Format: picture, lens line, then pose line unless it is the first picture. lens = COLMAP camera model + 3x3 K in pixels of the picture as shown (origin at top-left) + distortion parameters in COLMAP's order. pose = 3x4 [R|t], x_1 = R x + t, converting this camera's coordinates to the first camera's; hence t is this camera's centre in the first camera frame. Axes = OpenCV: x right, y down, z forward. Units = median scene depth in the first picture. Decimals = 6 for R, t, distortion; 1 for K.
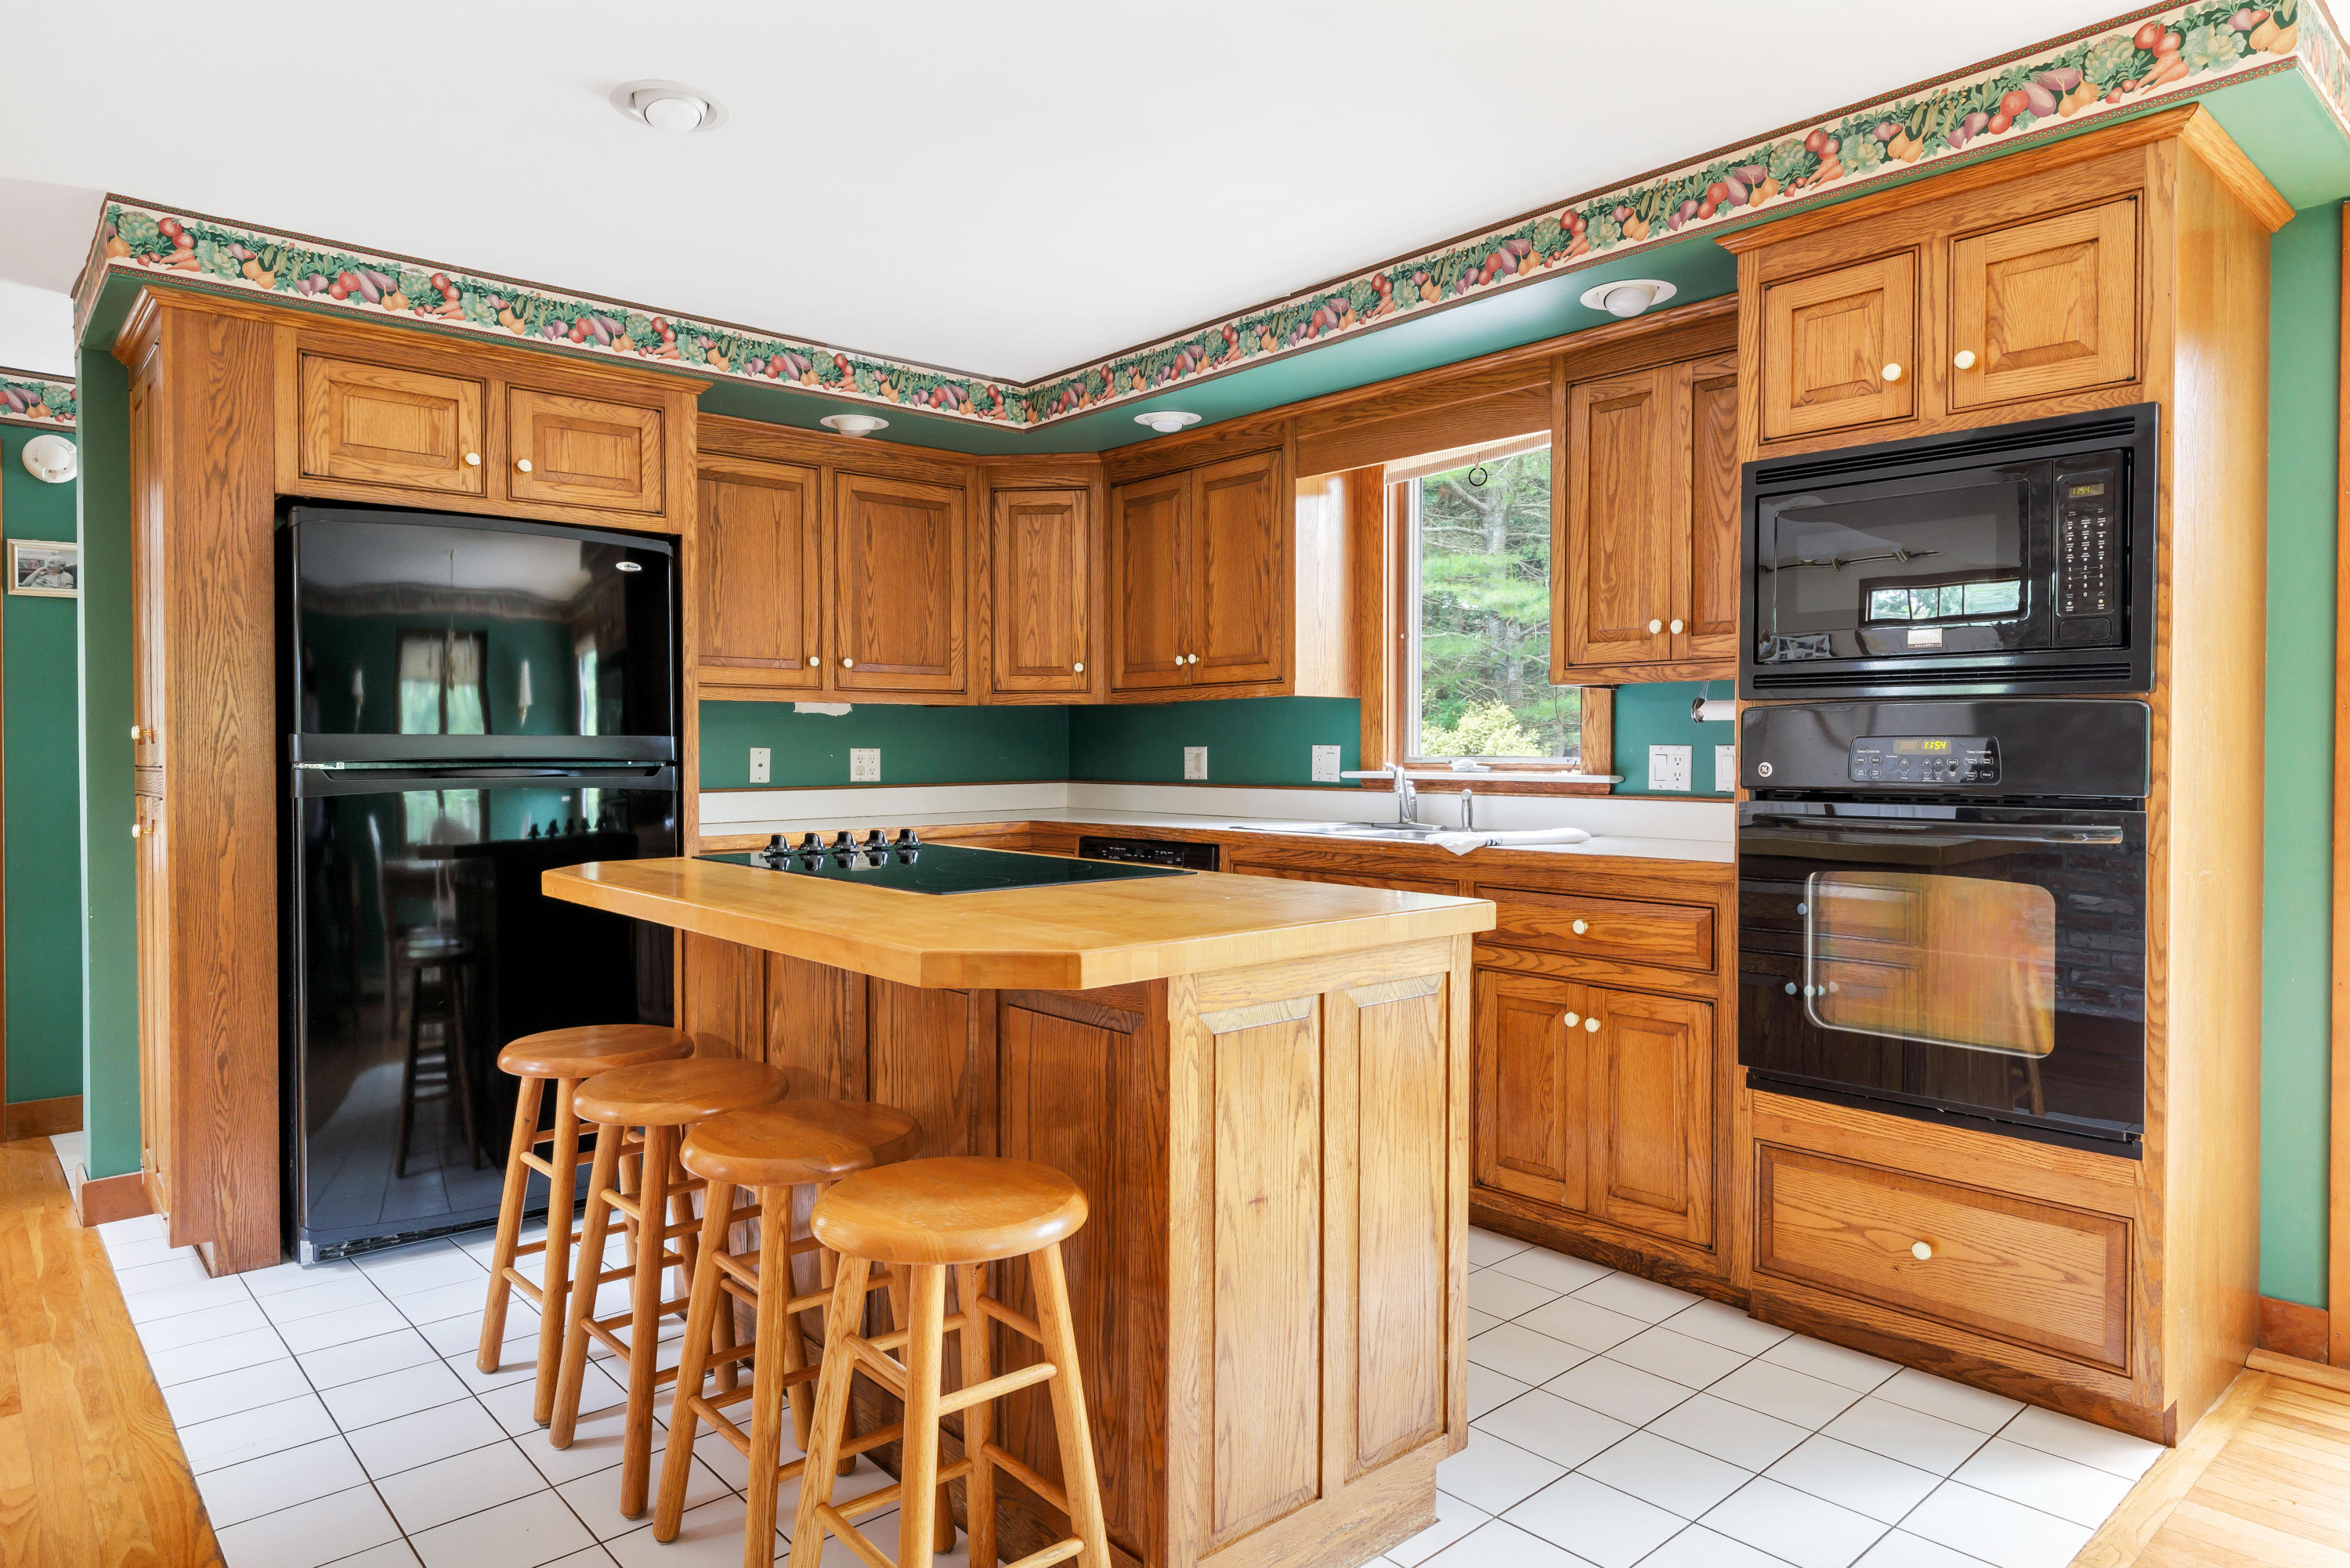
lens RADIAL K [[1408.8, 0, 1176.3], [0, 1408.8, 767.8], [0, 0, 1]] dist [-0.002364, -0.000065]
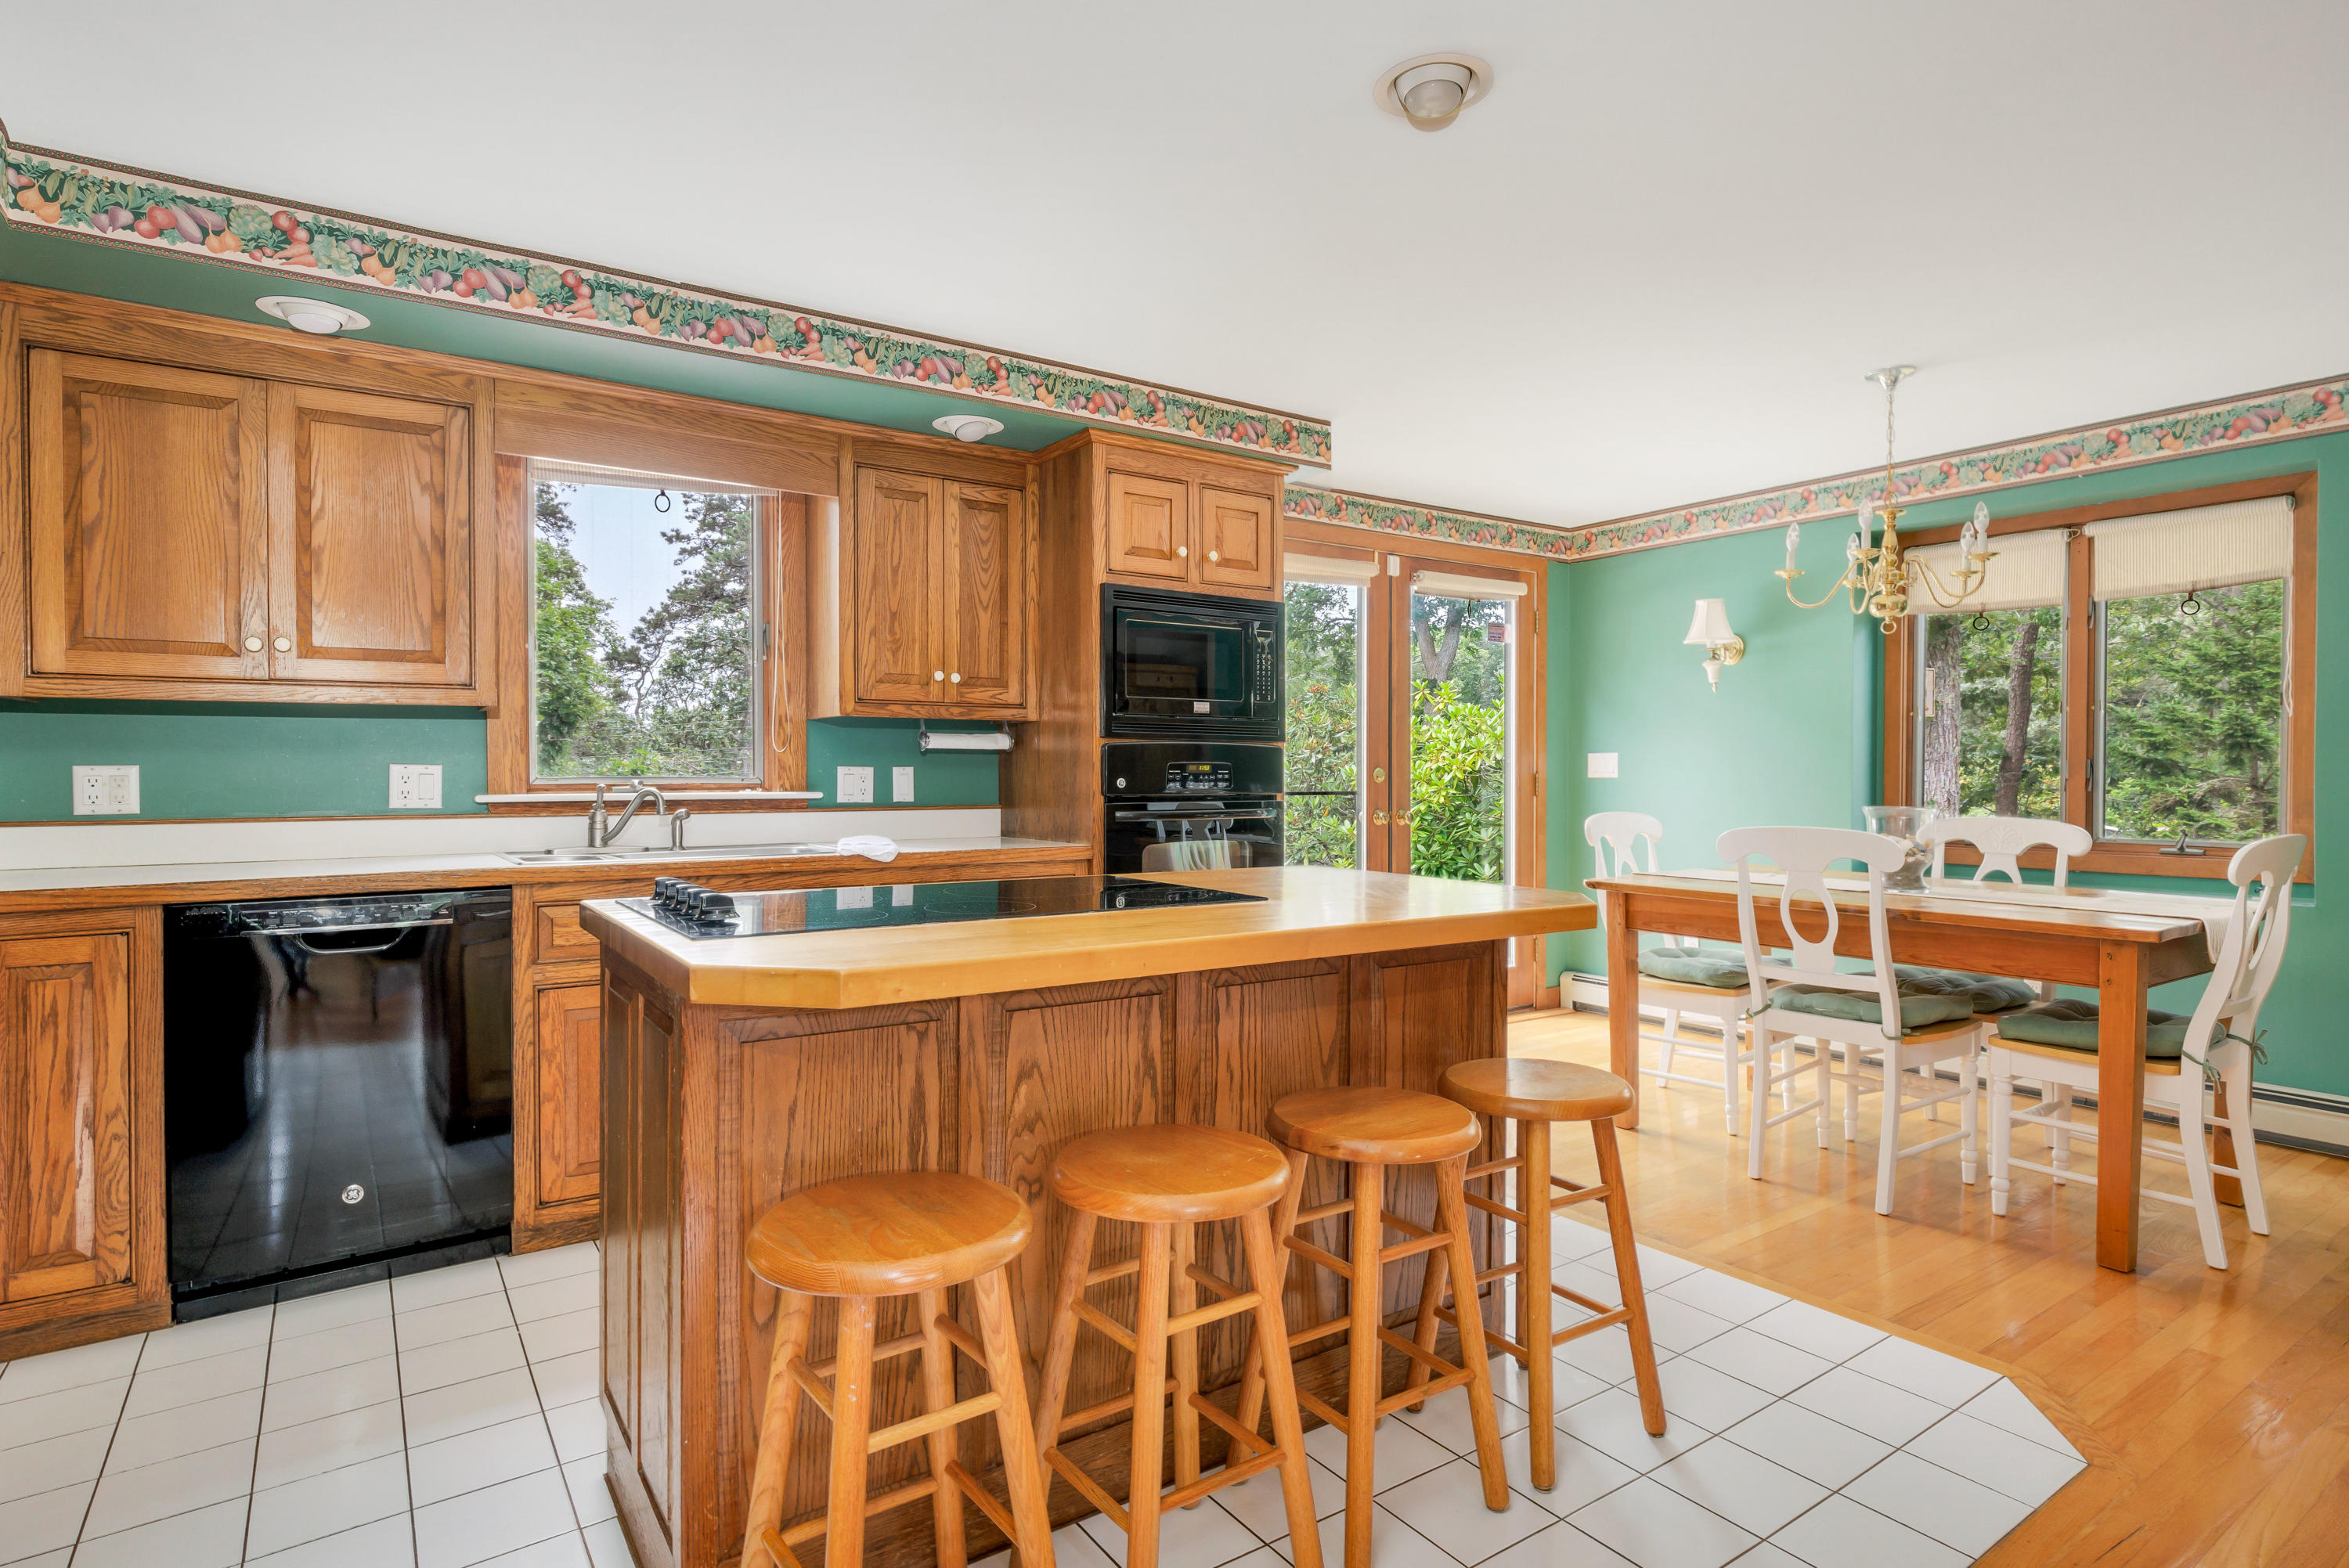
lens RADIAL K [[1234.9, 0, 1228.4], [0, 1234.9, 762.1], [0, 0, 1]] dist [-0.001129, -0.001285]
pose [[0.105818, 0.009191, 0.994343, -0.765576], [0.012788, 0.999862, -0.010603, -0.005201], [-0.994303, 0.013838, 0.105686, 0.612865]]
